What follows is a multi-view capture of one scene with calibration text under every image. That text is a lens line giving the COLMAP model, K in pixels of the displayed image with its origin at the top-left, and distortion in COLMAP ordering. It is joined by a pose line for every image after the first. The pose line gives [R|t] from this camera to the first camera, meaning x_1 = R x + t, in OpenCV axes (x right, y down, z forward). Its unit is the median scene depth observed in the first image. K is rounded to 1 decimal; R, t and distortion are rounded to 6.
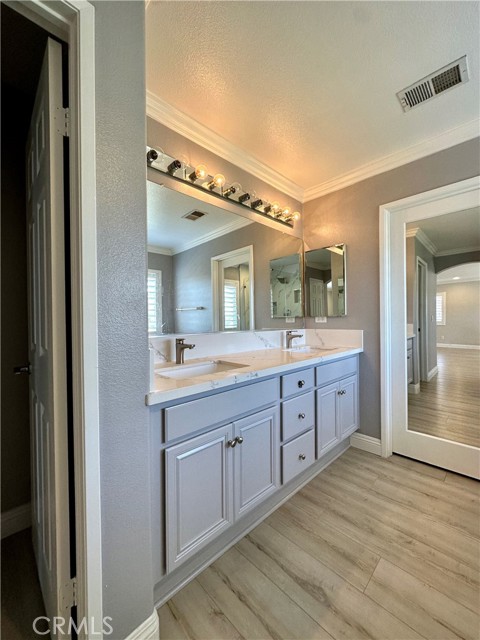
lens RADIAL K [[254.5, 0, 236.8], [0, 254.5, 318.5], [0, 0, 1]] dist [-0.001896, -0.000066]
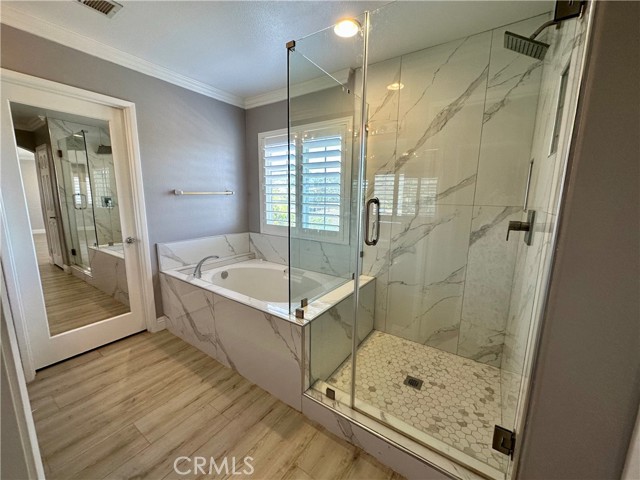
lens RADIAL K [[254.5, 0, 321.5], [0, 254.5, 241.2], [0, 0, 1]] dist [-0.001896, -0.000066]
pose [[-0.211984, -0.158144, 0.964393, -0.571040], [-0.012785, 0.987184, 0.159071, -0.110849], [-0.977189, 0.021391, -0.211289, 0.303419]]
